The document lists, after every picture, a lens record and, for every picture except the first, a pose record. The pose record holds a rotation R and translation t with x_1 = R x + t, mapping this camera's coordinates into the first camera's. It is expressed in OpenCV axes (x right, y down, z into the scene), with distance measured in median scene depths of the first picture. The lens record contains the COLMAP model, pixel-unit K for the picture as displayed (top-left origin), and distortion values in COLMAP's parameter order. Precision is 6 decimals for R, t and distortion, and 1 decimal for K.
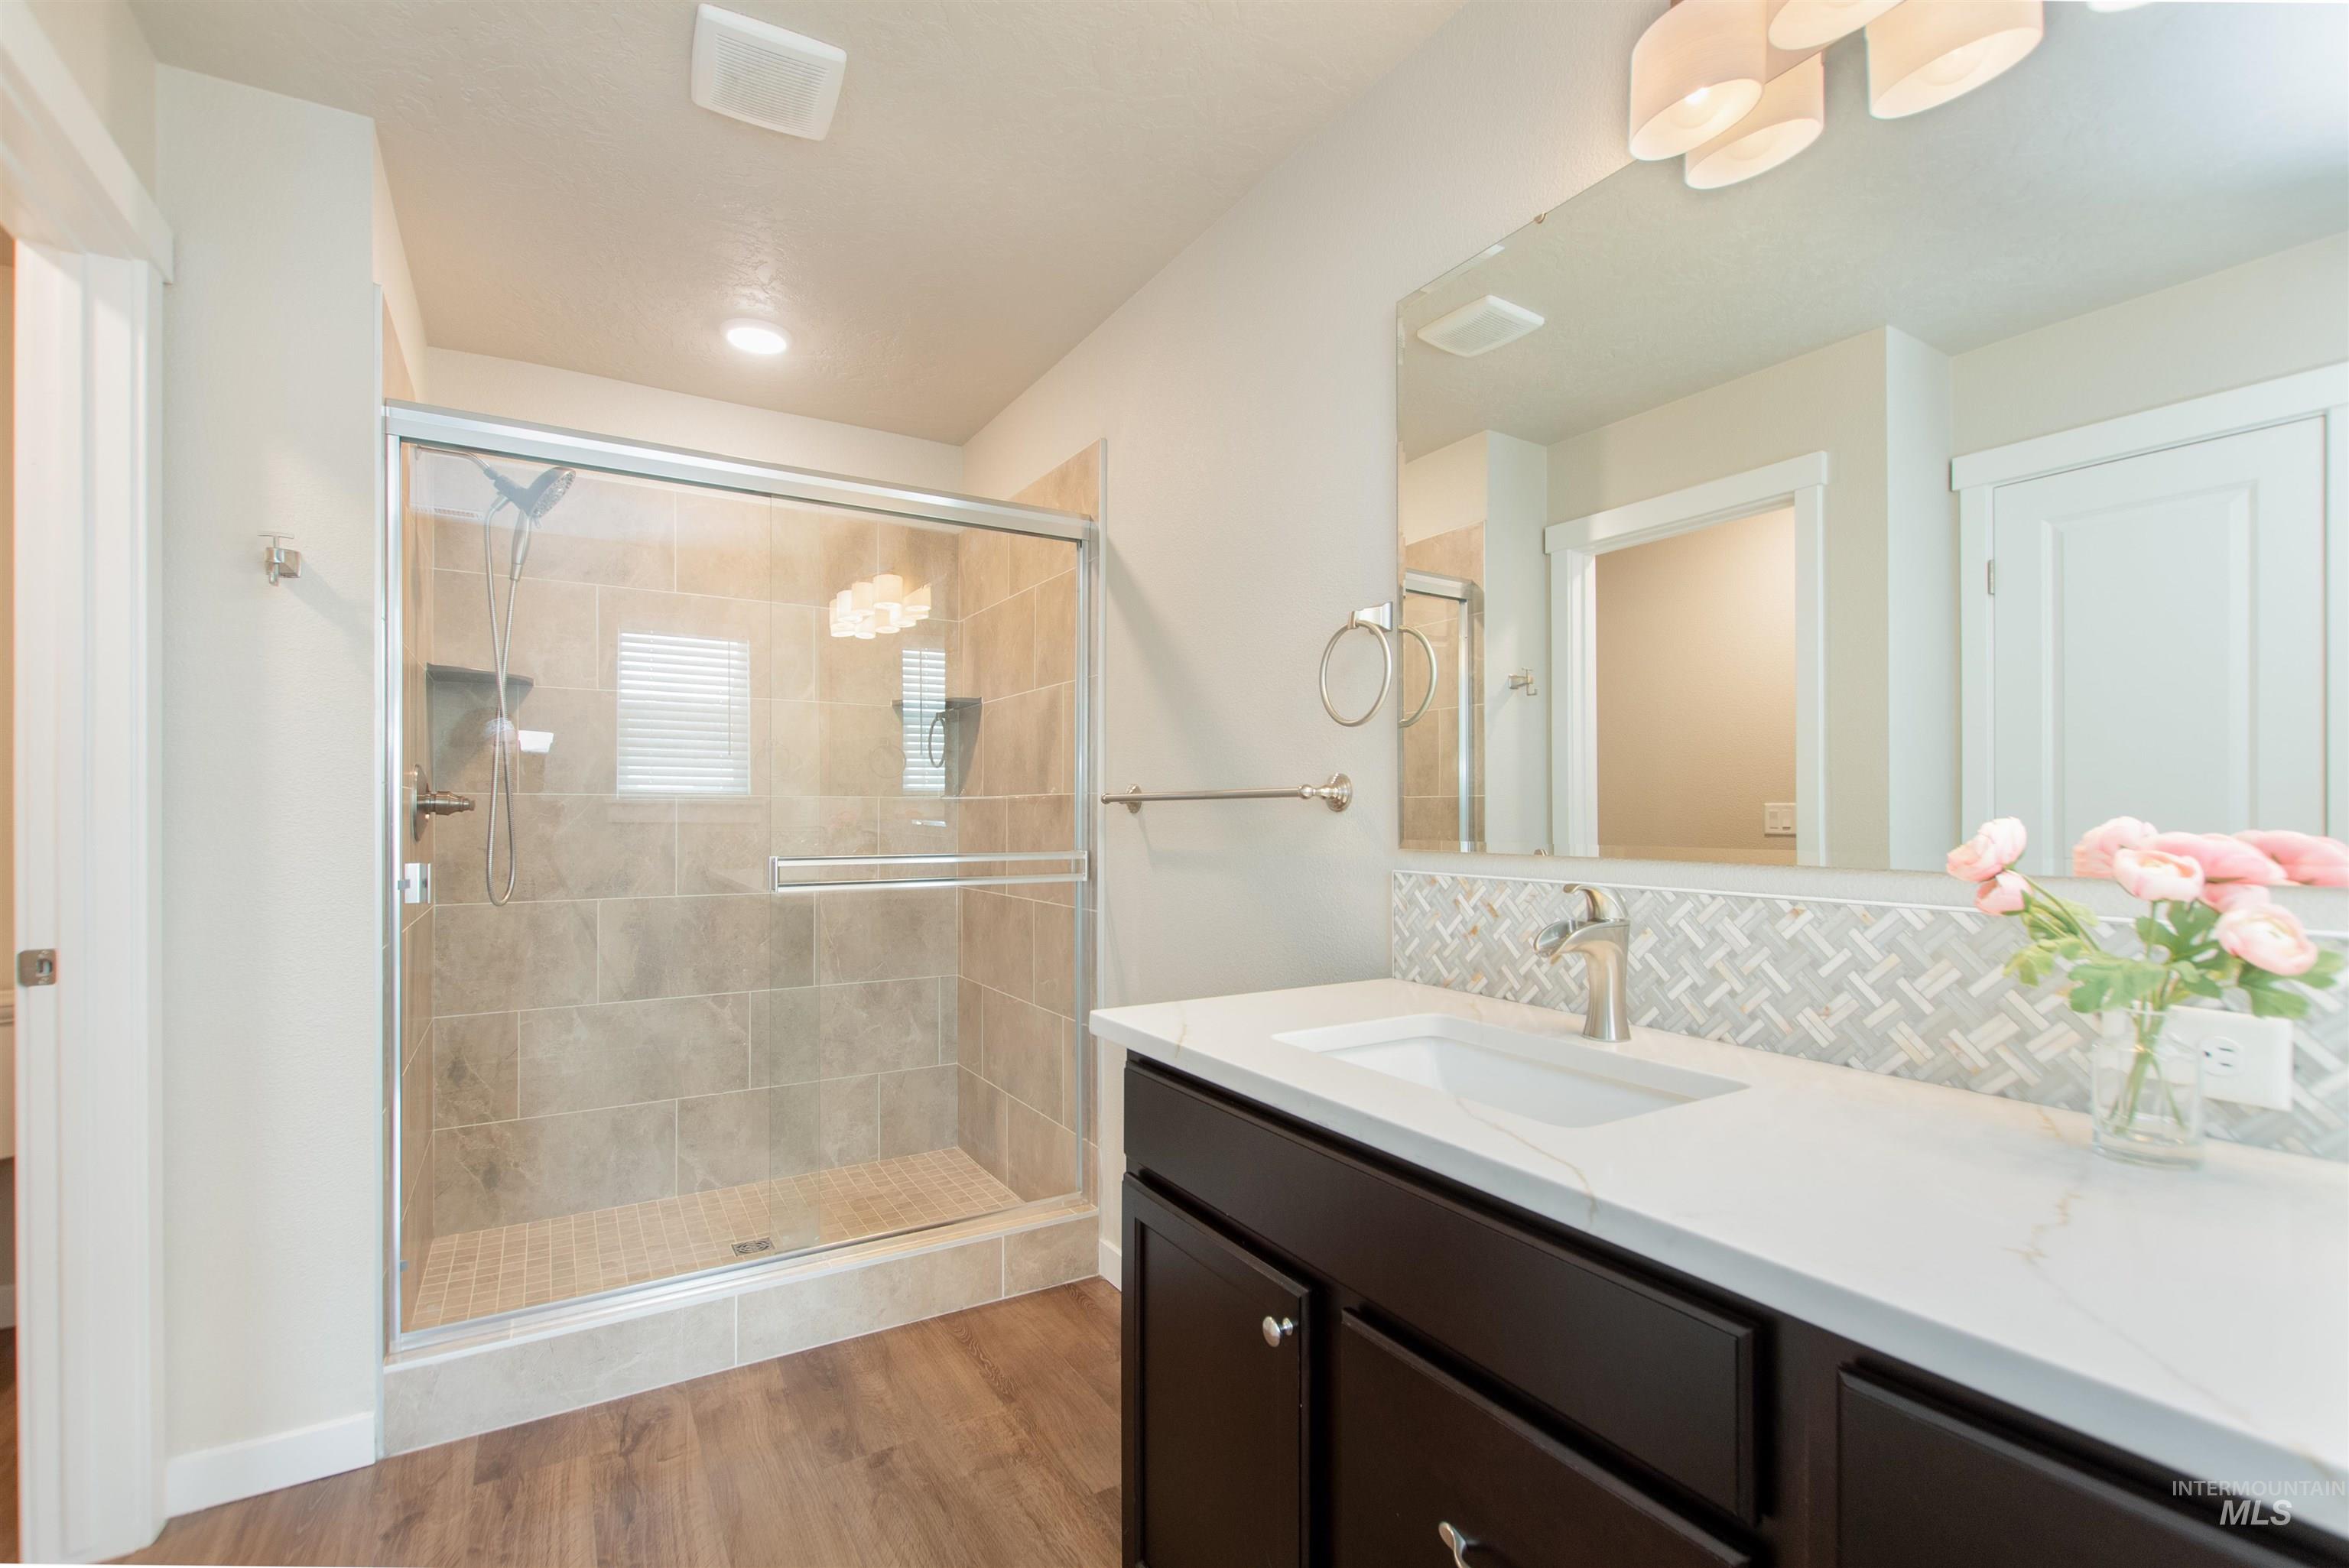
lens RADIAL K [[1020.1, 0, 1160.2], [0, 1020.1, 821.7], [0, 0, 1]] dist [0.012366, -0.011368]
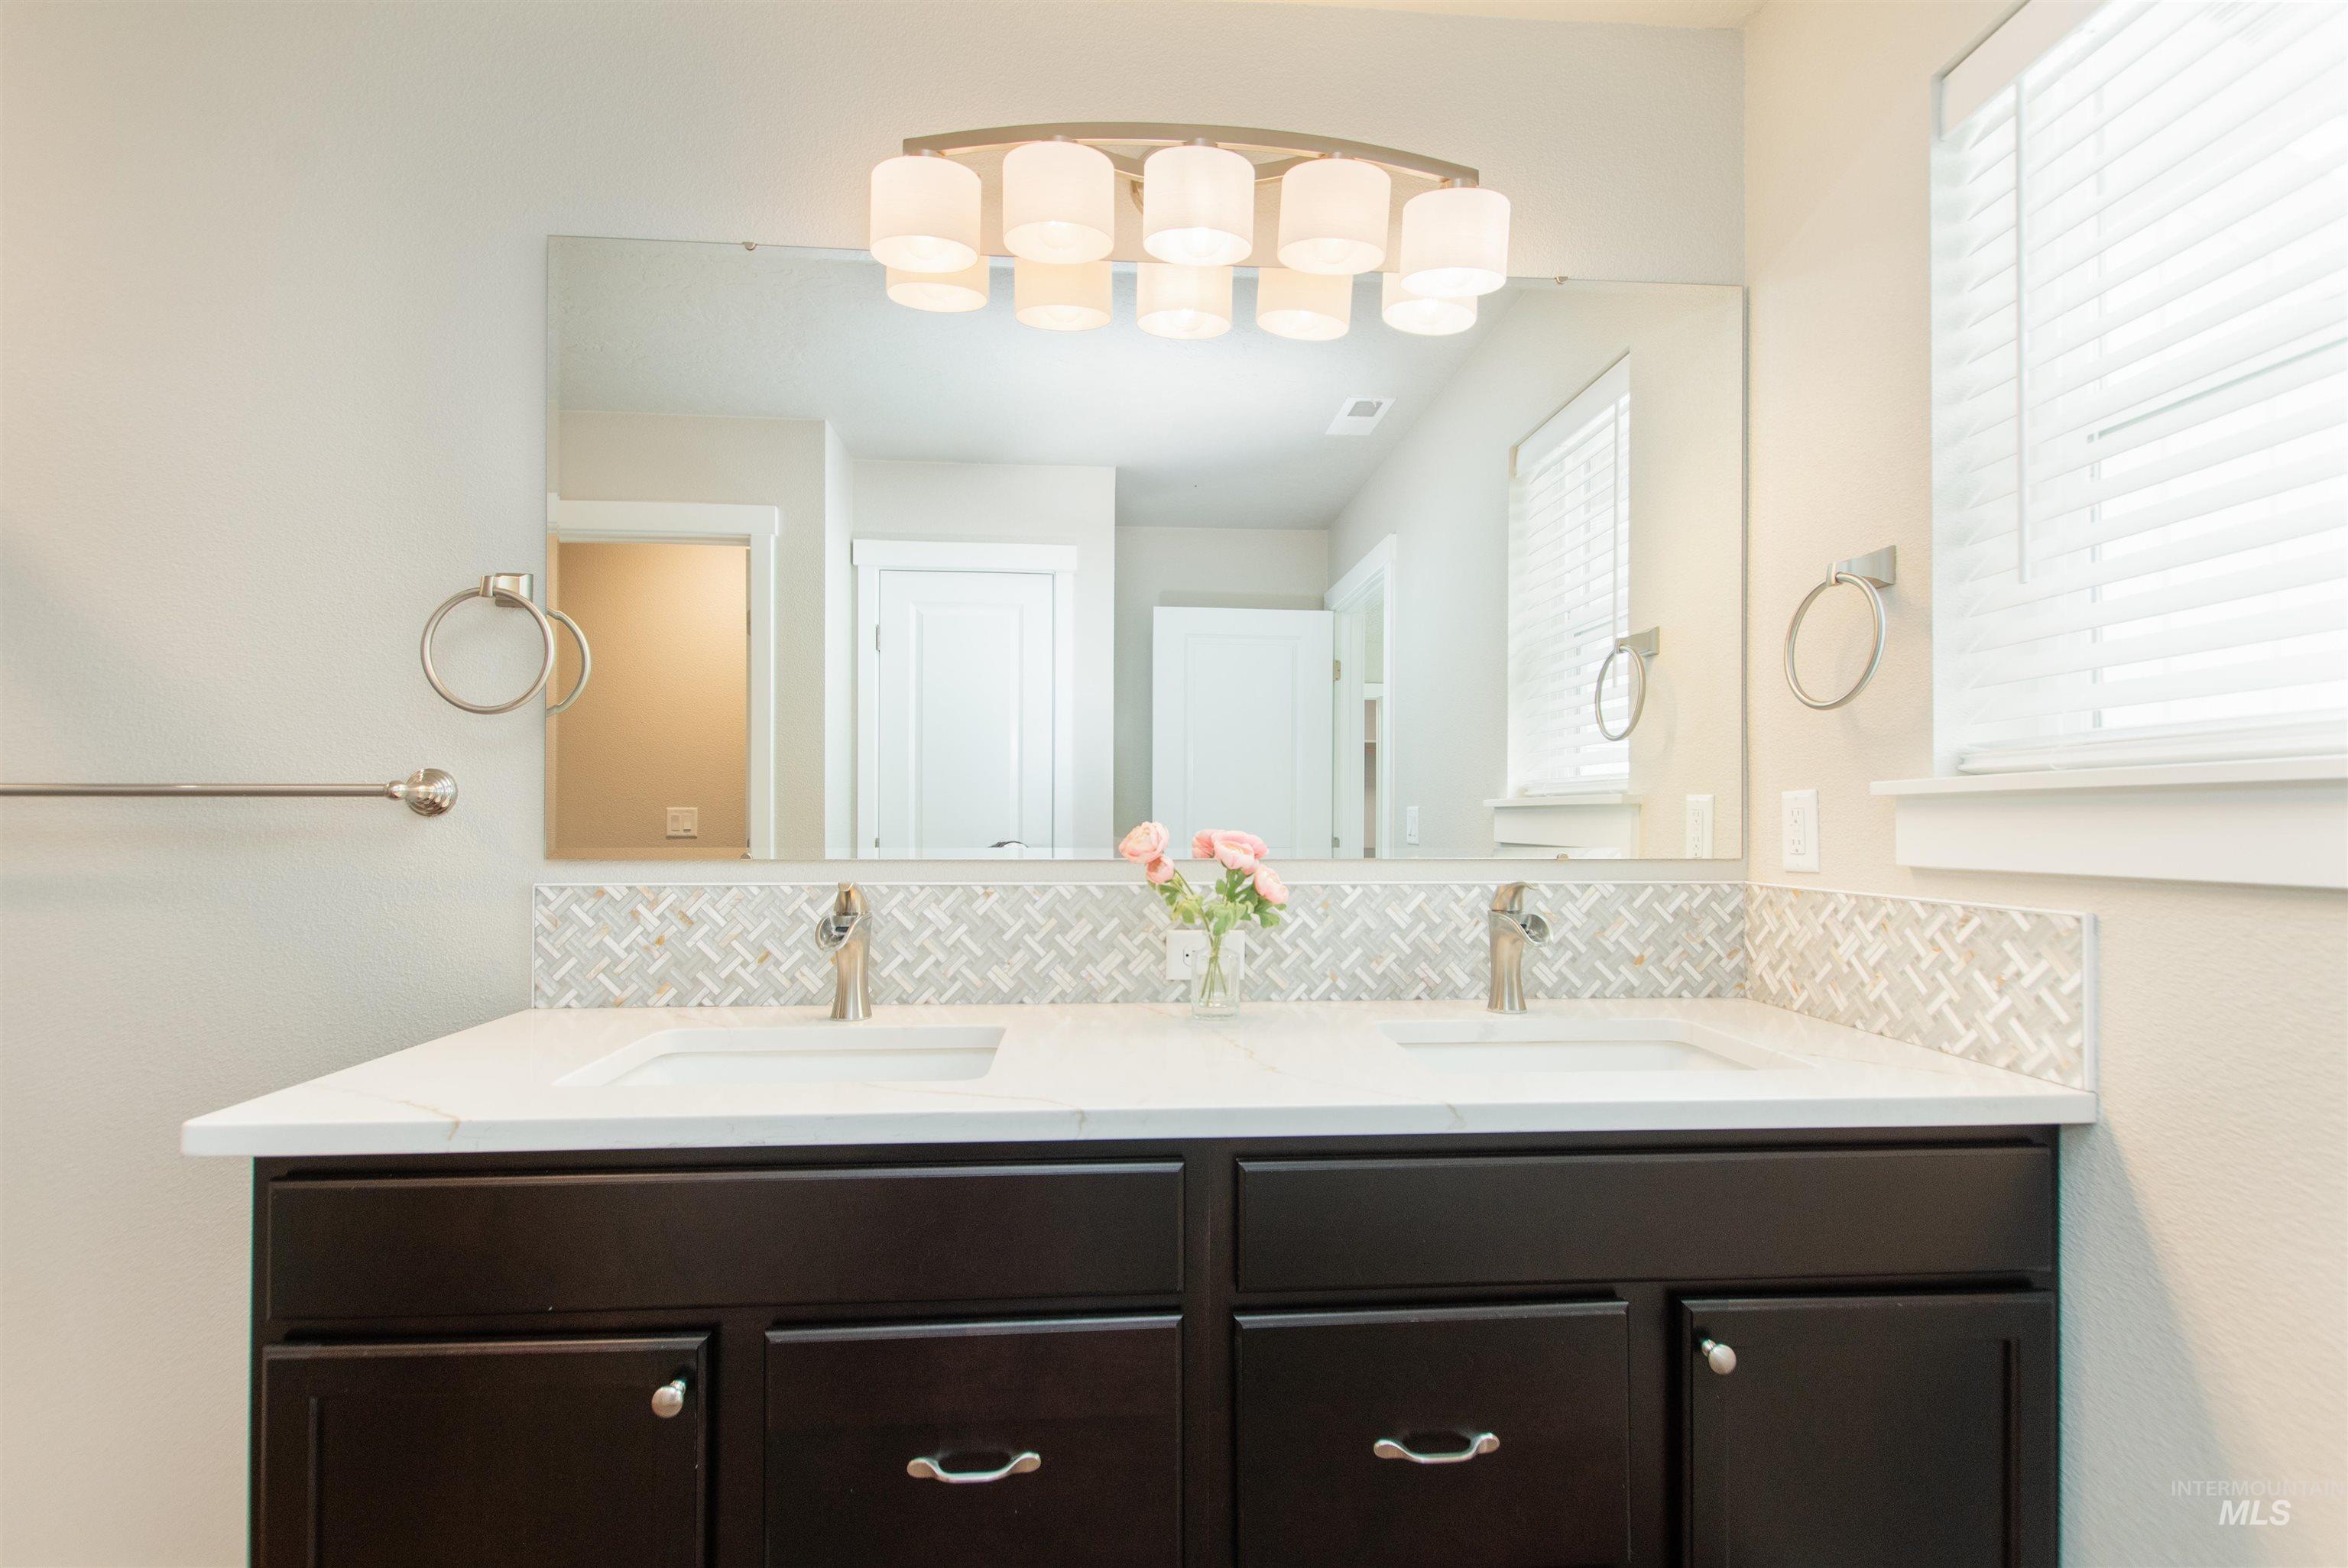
lens RADIAL K [[1019.7, 0, 1159.8], [0, 1019.7, 821.6], [0, 0, 1]] dist [0.012366, -0.011368]
pose [[0.465891, -0.000550, 0.884842, -0.406709], [0.004746, 0.999987, -0.001878, -0.001492], [-0.884829, 0.005075, 0.465888, 0.175468]]
